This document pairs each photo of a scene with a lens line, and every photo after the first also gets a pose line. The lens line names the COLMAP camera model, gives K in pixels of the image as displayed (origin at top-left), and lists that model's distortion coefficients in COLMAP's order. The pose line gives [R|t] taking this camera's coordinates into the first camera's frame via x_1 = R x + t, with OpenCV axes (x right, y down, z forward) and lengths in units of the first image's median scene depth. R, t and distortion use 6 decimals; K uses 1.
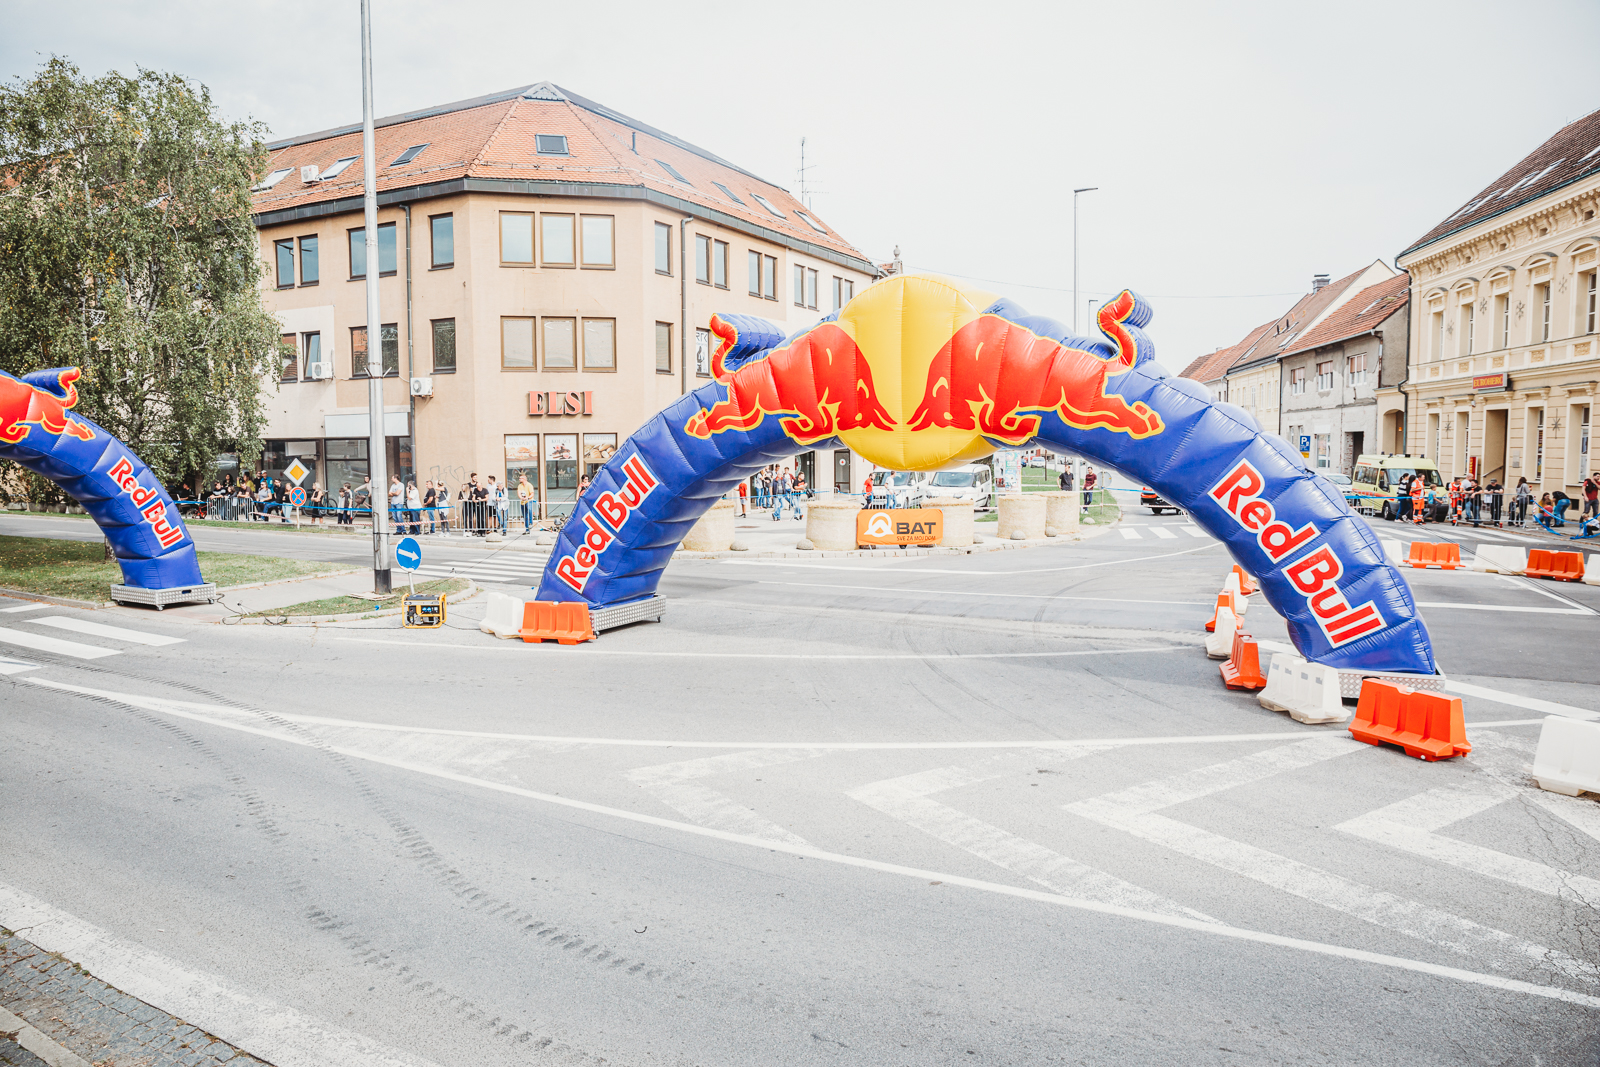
lens RADIAL K [[1133.5, 0, 800.0], [0, 1133.5, 533.5], [0, 0, 1]] dist [-0.087222, 0.091038]
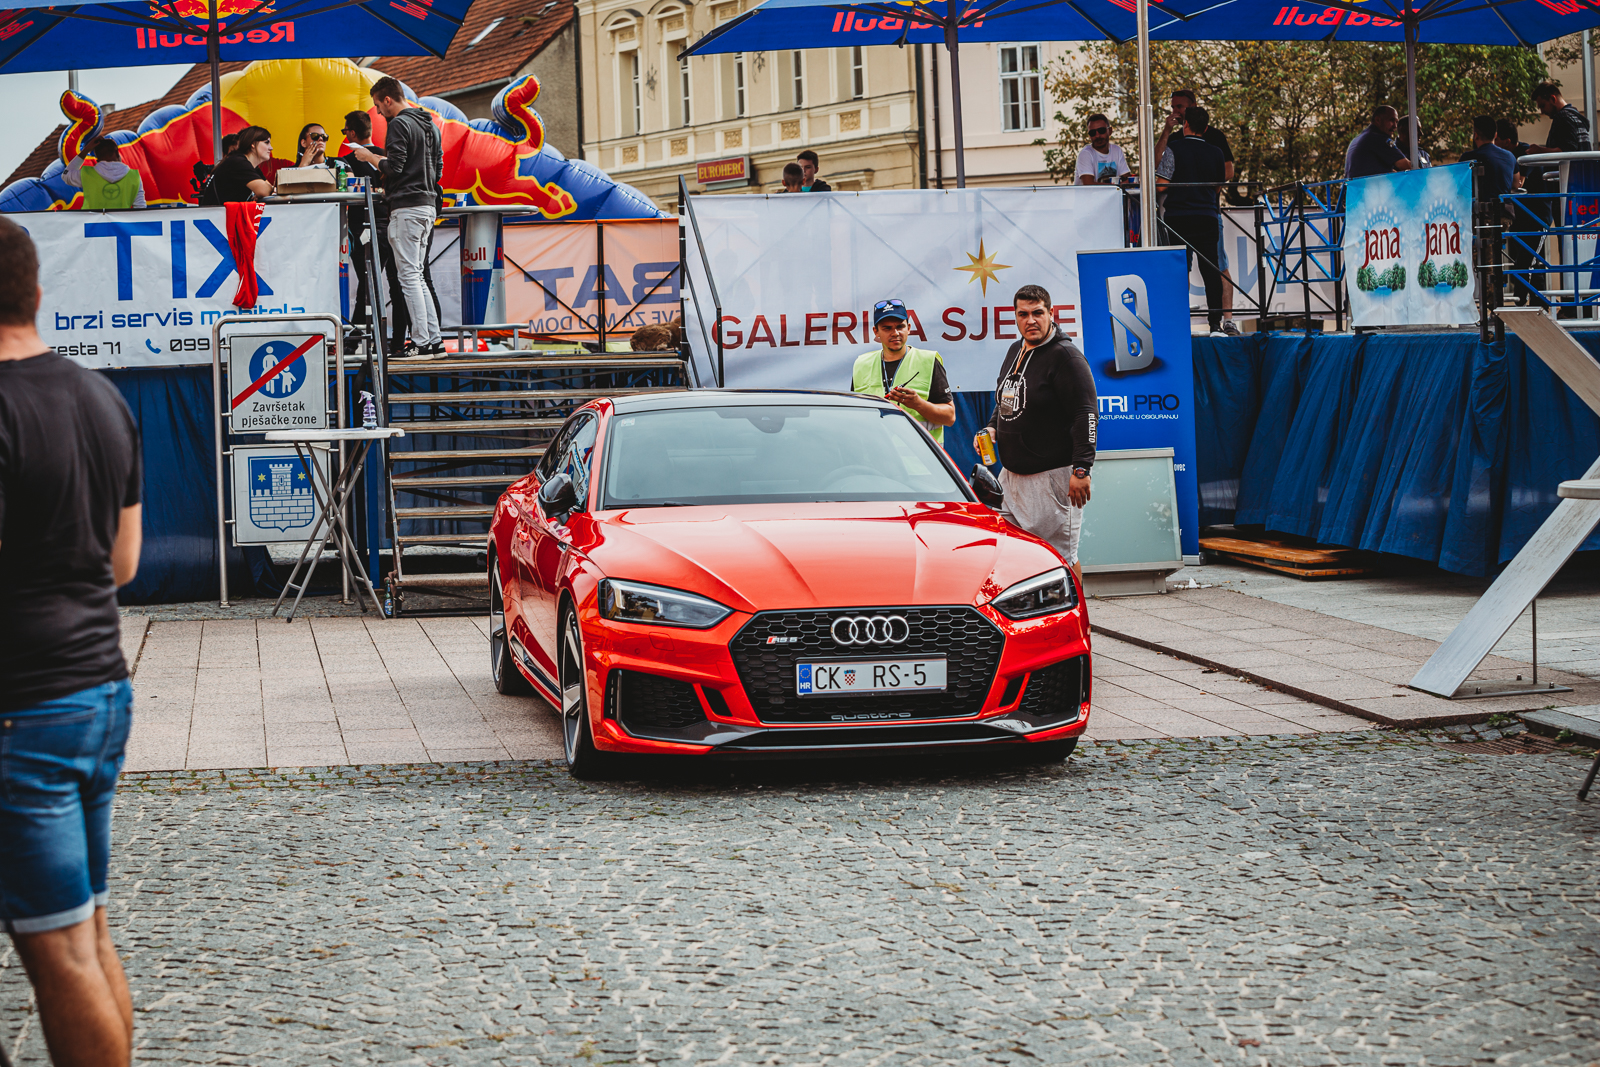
lens RADIAL K [[3363.1, 0, 800.0], [0, 3363.1, 533.5], [0, 0, 1]] dist [-0.298005, -0.195065]
pose [[0.816878, -0.059655, 0.573717, -1.009193], [0.077279, 0.996989, -0.006365, 0.187606], [-0.571610, 0.049535, 0.819029, -1.269693]]
